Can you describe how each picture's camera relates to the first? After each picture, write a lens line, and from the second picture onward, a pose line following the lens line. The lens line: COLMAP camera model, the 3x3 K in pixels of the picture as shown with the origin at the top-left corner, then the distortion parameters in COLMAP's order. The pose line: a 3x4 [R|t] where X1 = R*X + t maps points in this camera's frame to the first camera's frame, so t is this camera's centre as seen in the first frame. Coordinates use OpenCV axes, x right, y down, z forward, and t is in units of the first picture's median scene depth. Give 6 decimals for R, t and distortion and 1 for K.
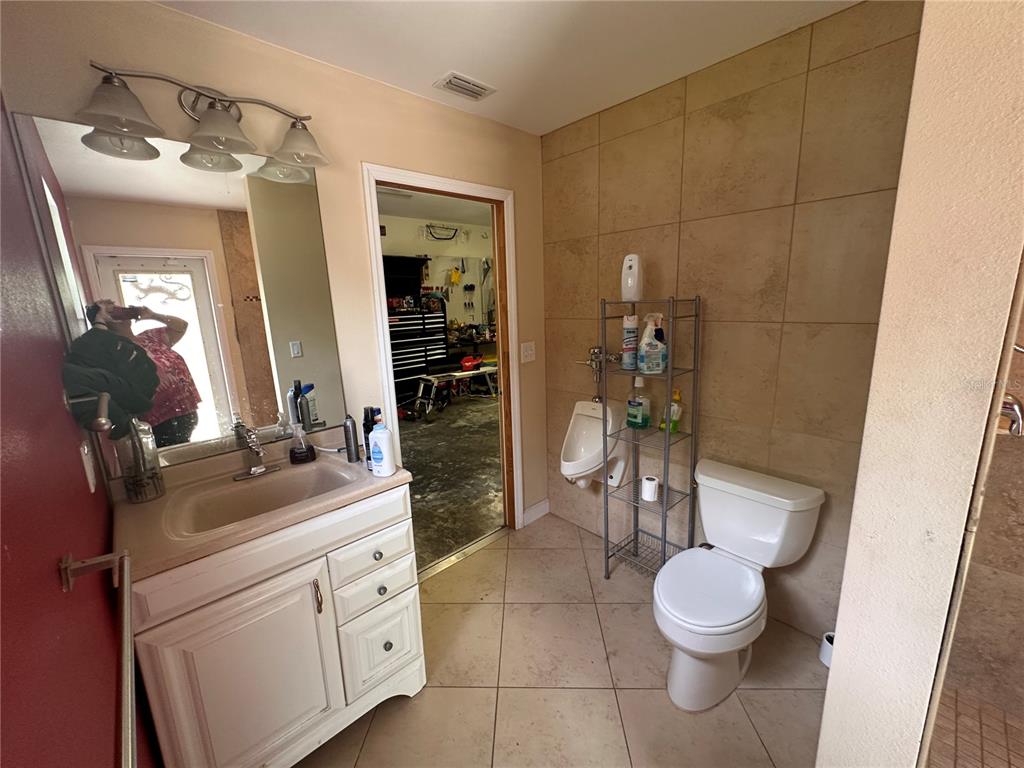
lens RADIAL K [[411.6, 0, 513.4], [0, 411.6, 381.1], [0, 0, 1]] dist [0.001348, -0.000147]
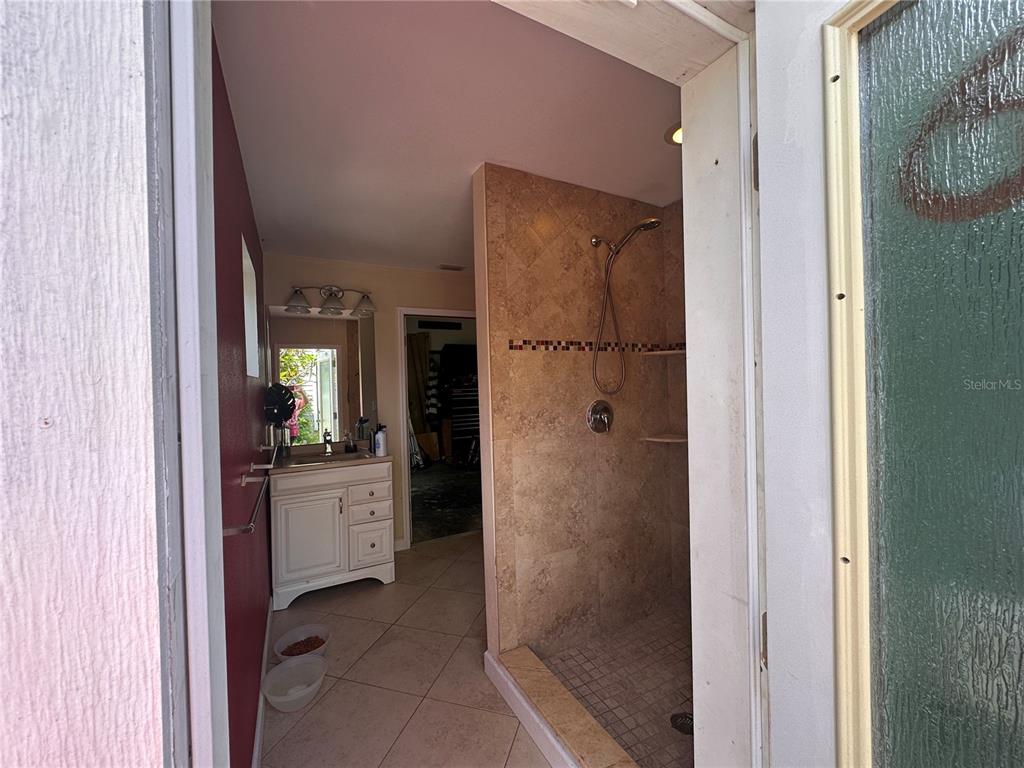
lens RADIAL K [[411.6, 0, 511.0], [0, 411.6, 383.6], [0, 0, 1]] dist [0.001348, -0.000147]
pose [[0.967003, 0.015192, -0.254313, 0.787780], [-0.061926, 0.982299, -0.176787, 0.187527], [0.247126, 0.186702, 0.950826, -0.810427]]
